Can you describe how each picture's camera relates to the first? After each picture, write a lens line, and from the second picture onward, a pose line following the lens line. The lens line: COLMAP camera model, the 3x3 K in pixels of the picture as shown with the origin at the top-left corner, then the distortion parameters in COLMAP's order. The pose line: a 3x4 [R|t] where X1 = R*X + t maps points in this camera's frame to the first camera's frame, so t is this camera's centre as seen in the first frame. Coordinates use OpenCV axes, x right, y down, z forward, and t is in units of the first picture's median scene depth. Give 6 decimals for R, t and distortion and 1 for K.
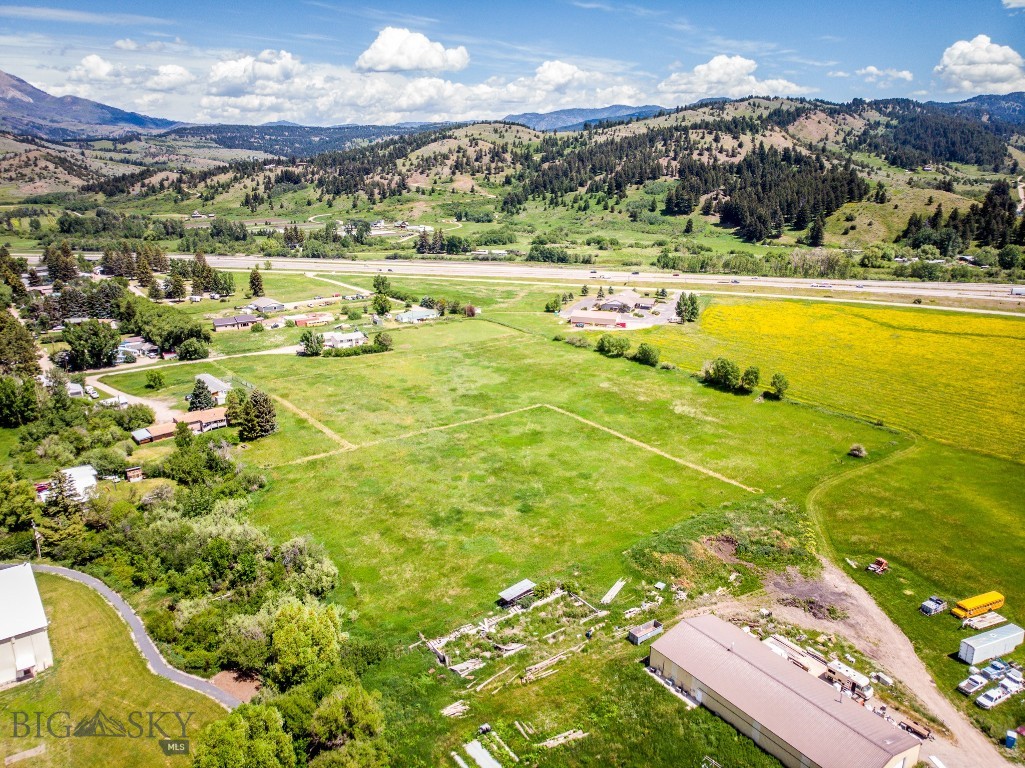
lens RADIAL K [[755.8, 0, 515.0], [0, 755.8, 386.6], [0, 0, 1]] dist [-0.006194, 0.002950]
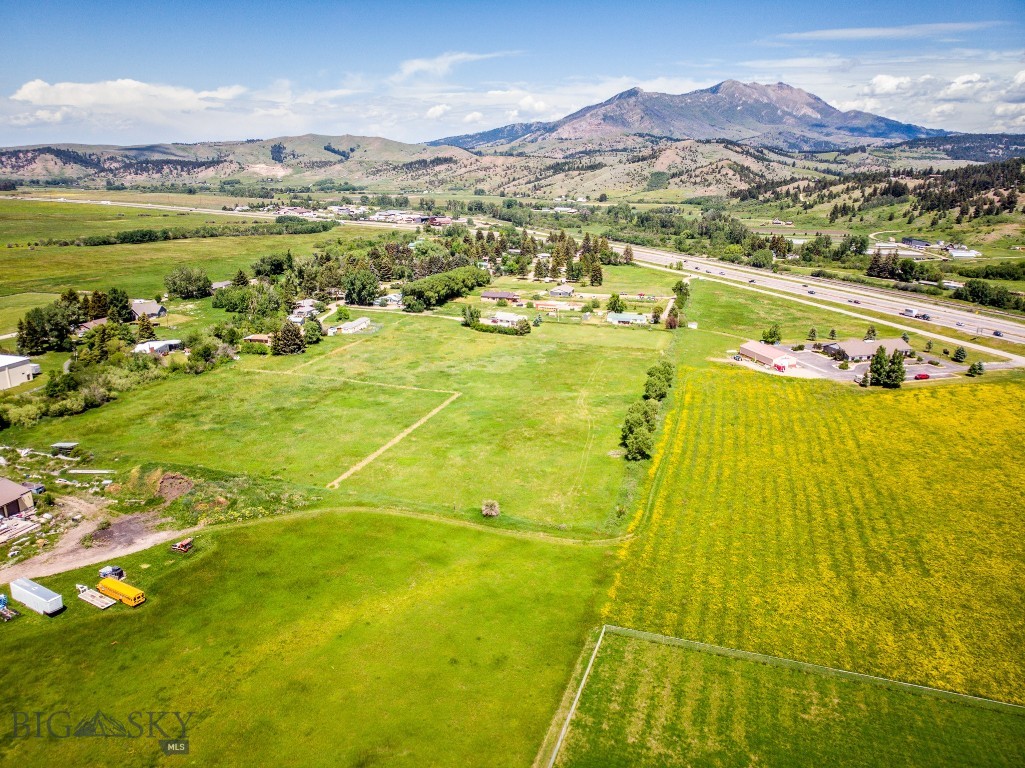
lens RADIAL K [[753.0, 0, 515.9], [0, 753.0, 385.3], [0, 0, 1]] dist [-0.000367, 0.008949]
pose [[0.603368, 0.234922, -0.762076, 0.223893], [-0.247149, 0.963659, 0.101385, -0.028537], [0.758198, 0.127174, 0.639501, 0.099527]]
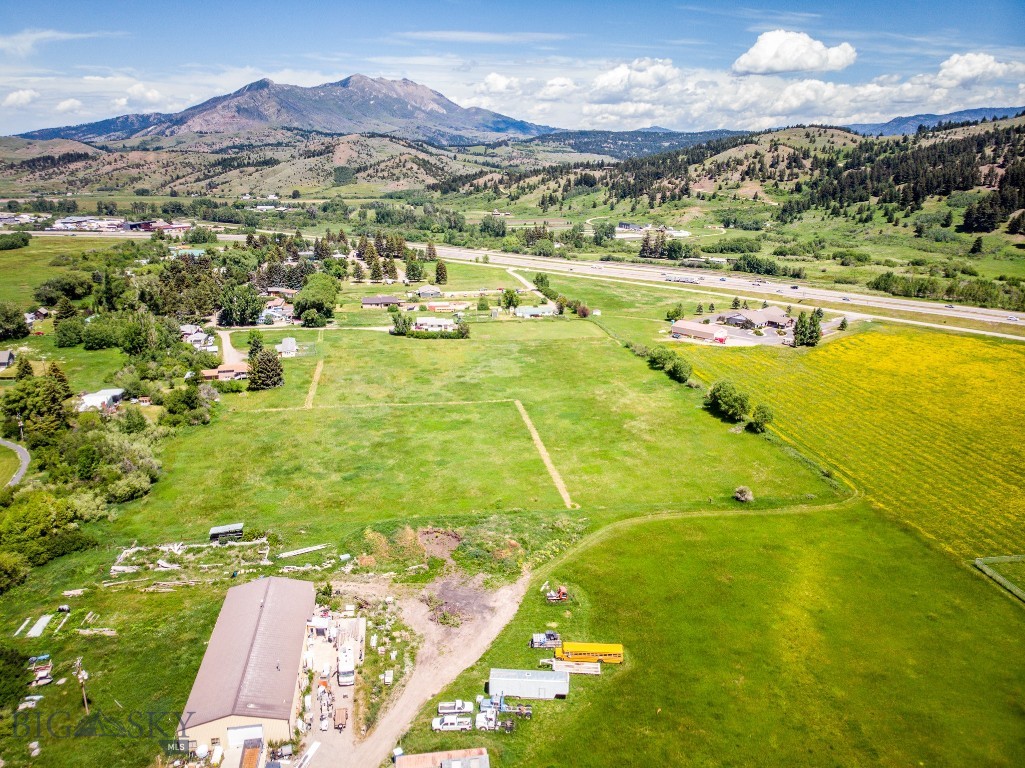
lens RADIAL K [[756.3, 0, 512.5], [0, 756.3, 384.0], [0, 0, 1]] dist [-0.014576, 0.028051]
pose [[0.893497, 0.132994, -0.428923, 0.120205], [-0.137119, 0.990323, 0.021430, -0.004994], [0.427622, 0.039666, 0.903087, 0.018146]]
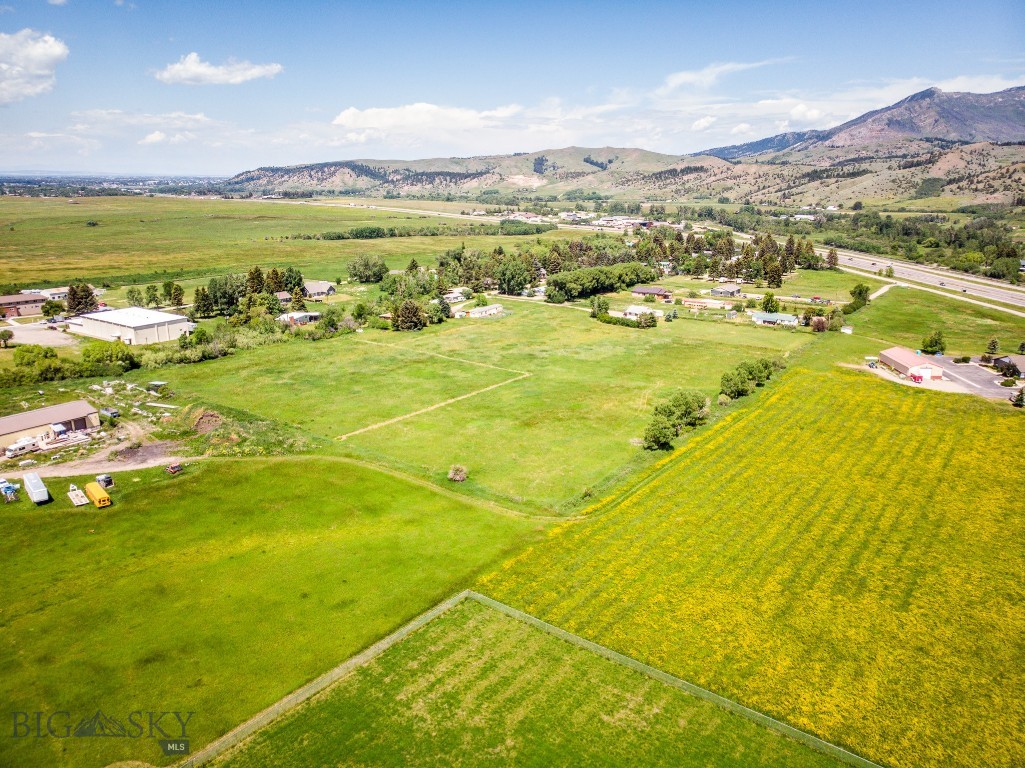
lens RADIAL K [[759.7, 0, 516.9], [0, 759.7, 358.0], [0, 0, 1]] dist [0.003716, 0.008166]
pose [[0.307209, 0.227547, -0.924037, 0.253046], [-0.282925, 0.948927, 0.139614, -0.035121], [0.908612, 0.218542, 0.355897, 0.154771]]
